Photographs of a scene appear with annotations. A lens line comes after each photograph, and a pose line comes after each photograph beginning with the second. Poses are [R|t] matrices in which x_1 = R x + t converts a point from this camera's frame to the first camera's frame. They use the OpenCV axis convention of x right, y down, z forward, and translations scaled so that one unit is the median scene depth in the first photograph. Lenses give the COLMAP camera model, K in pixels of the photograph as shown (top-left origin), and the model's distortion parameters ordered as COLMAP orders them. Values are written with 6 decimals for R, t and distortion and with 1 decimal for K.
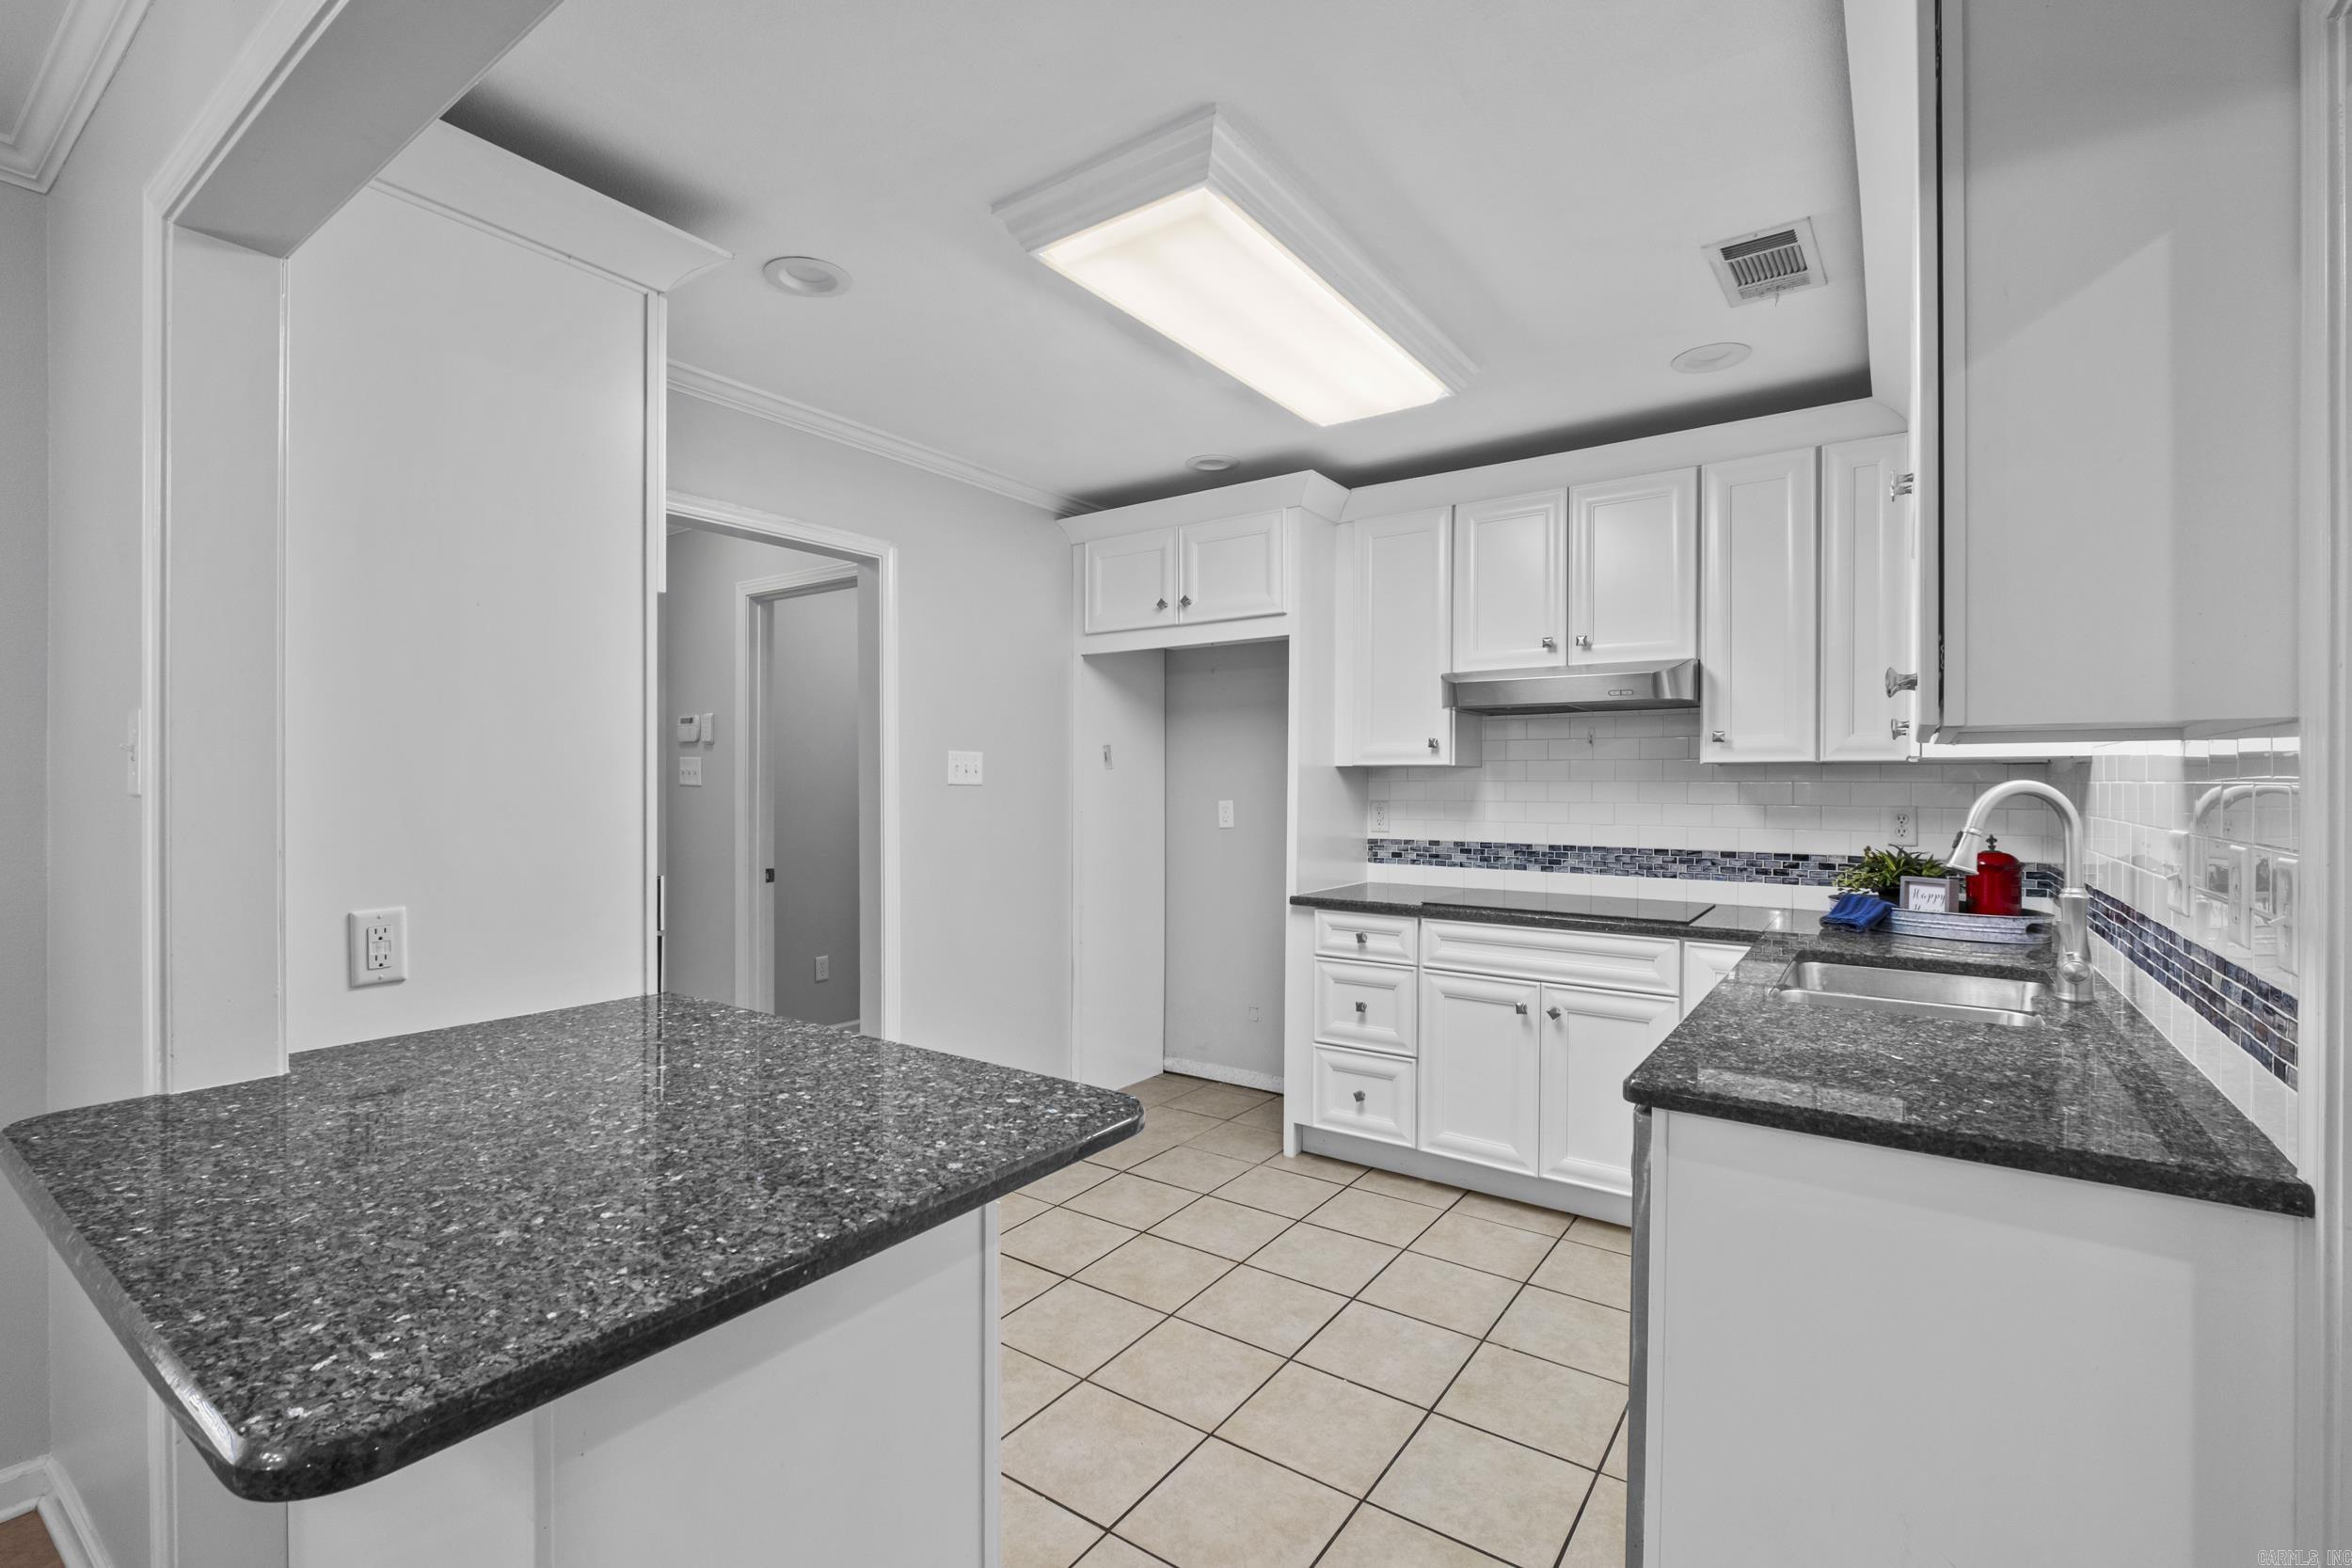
lens RADIAL K [[1023.2, 0, 1159.2], [0, 1023.2, 788.4], [0, 0, 1]] dist [-0.006364, -0.000659]
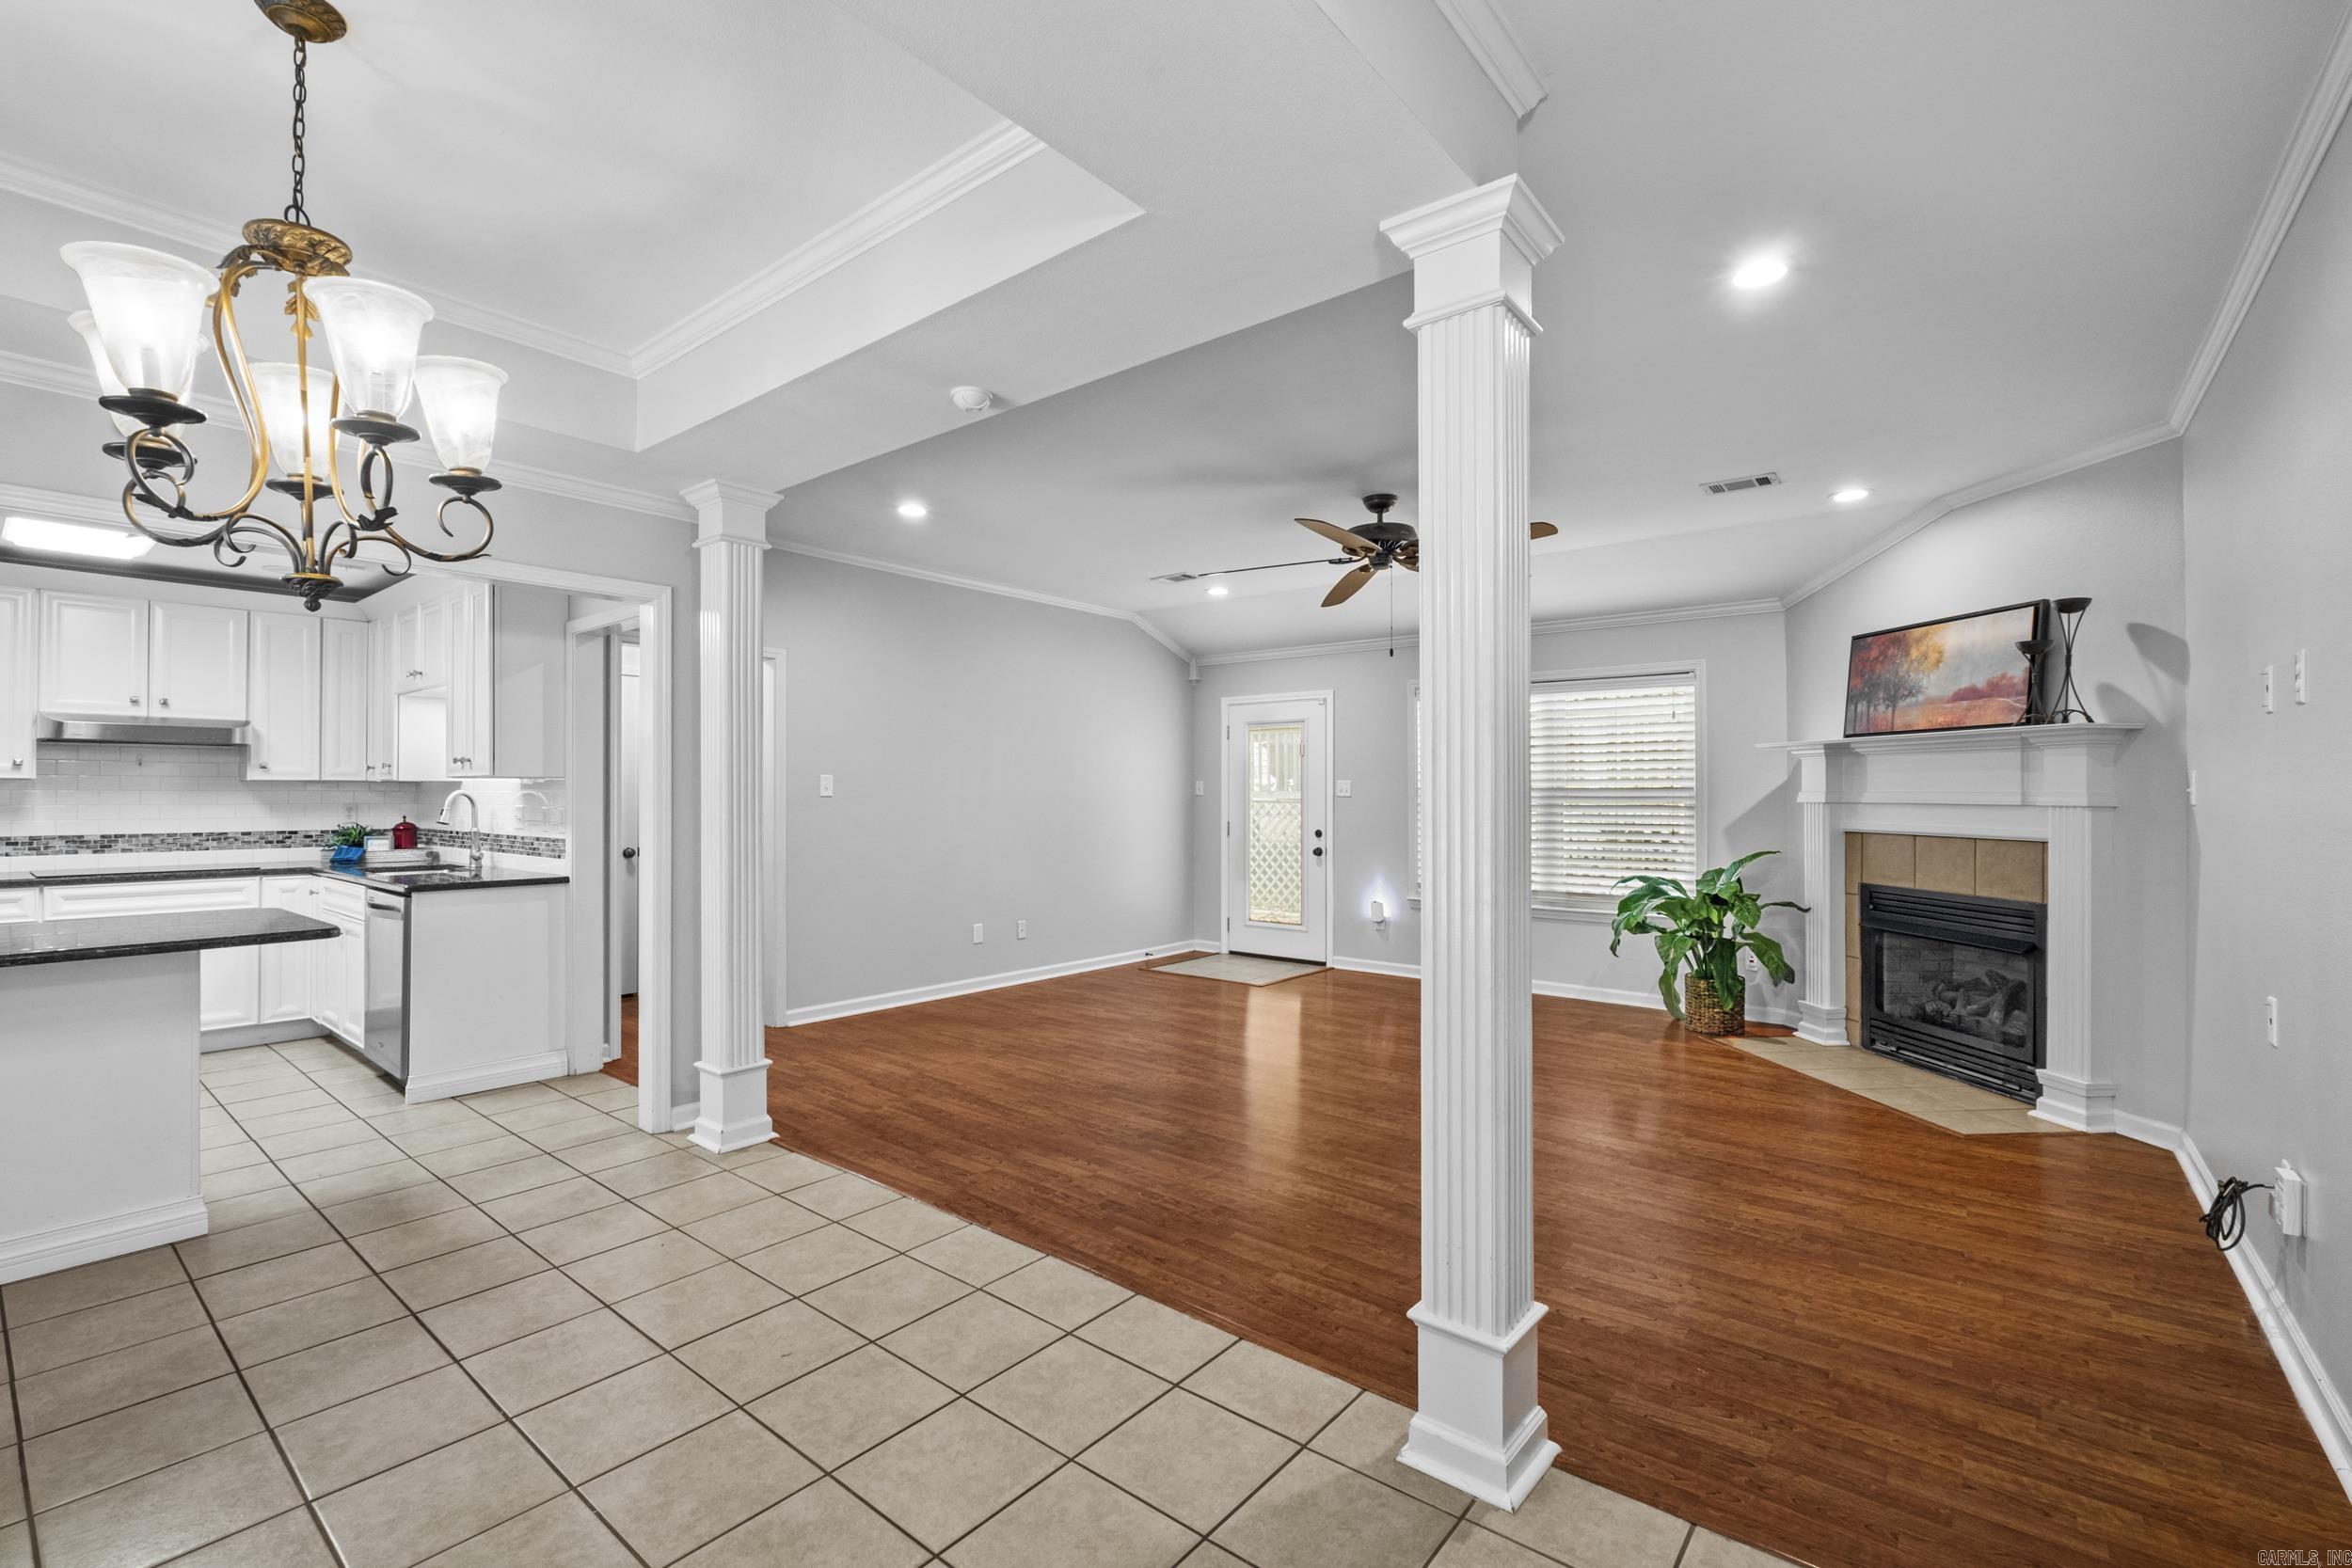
lens RADIAL K [[1023.2, 0, 1166.9], [0, 1023.2, 779.9], [0, 0, 1]] dist [-0.006364, -0.000659]
pose [[0.055288, 0.010762, 0.998412, -1.031114], [0.006202, 0.999919, -0.011121, 0.004124], [-0.998451, 0.006807, 0.055217, -0.610744]]
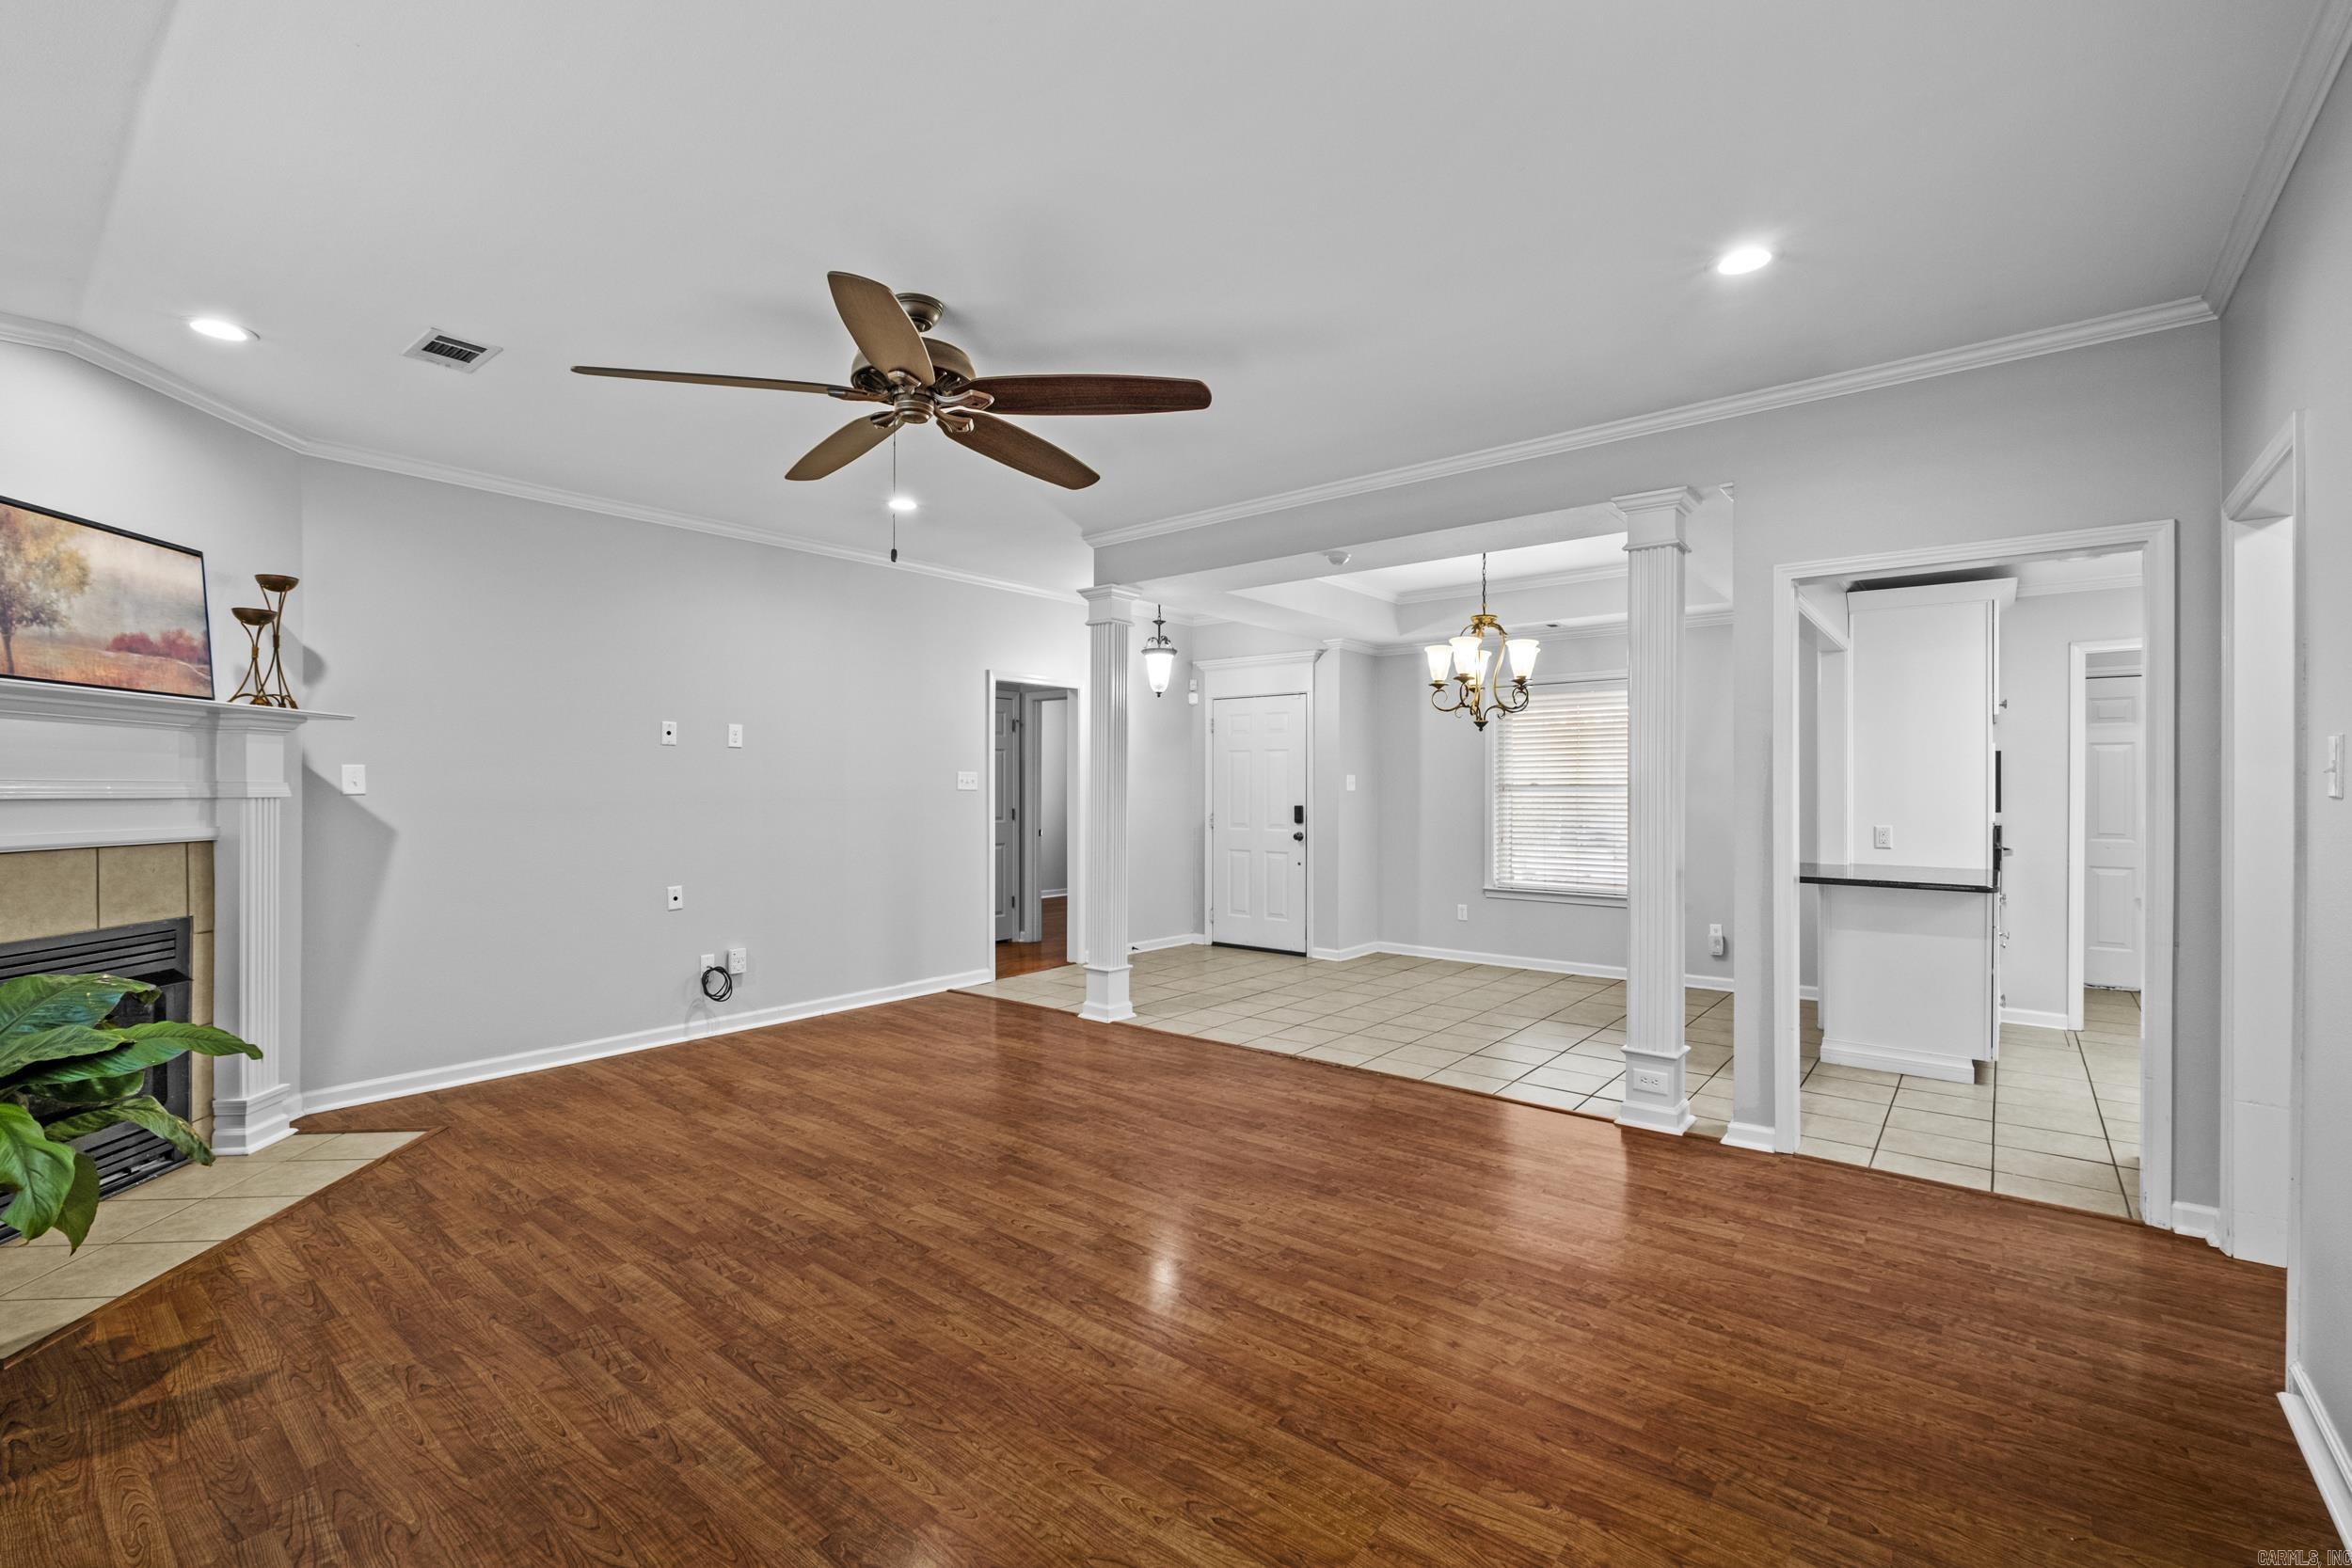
lens RADIAL K [[1023.2, 0, 1146.4], [0, 1023.2, 777.5], [0, 0, 1]] dist [-0.006364, -0.000659]
pose [[-0.080841, -0.012587, -0.996648, 1.340755], [-0.009705, 0.999883, -0.011841, 0.010841], [0.996680, 0.008715, -0.080954, -0.557200]]
